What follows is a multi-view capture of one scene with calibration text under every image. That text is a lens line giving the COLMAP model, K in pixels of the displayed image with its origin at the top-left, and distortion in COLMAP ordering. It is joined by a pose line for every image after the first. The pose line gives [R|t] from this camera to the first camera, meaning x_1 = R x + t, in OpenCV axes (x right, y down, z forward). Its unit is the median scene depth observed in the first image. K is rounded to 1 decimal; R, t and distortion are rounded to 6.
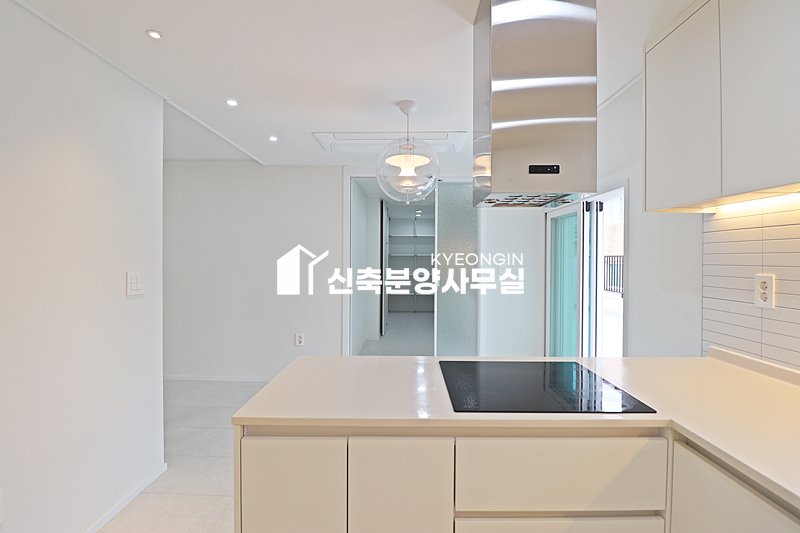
lens RADIAL K [[372.2, 0, 403.7], [0, 372.2, 260.7], [0, 0, 1]] dist [0.003610, -0.015370]
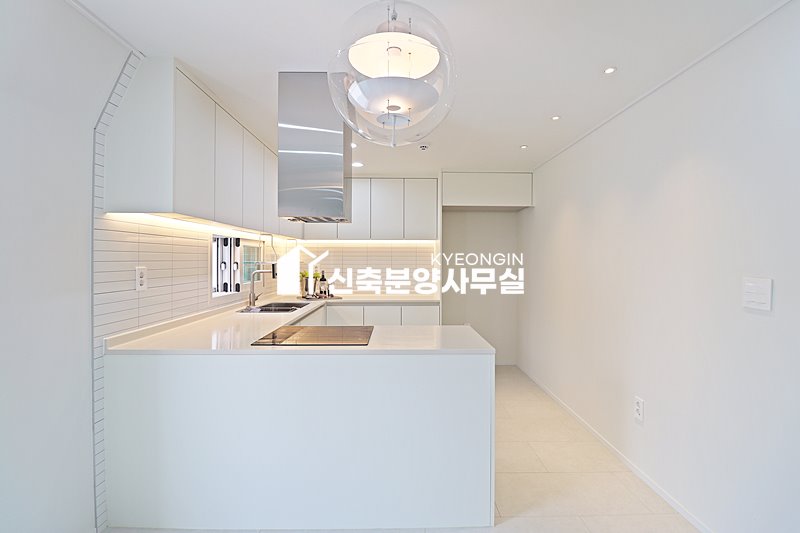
lens RADIAL K [[372.2, 0, 403.7], [0, 372.2, 260.7], [0, 0, 1]] dist [0.003610, -0.015370]
pose [[-0.999672, -0.004521, -0.025222, 0.007181], [-0.004807, 0.999925, 0.011261, -0.004952], [0.025169, 0.011378, -0.999618, 1.487935]]
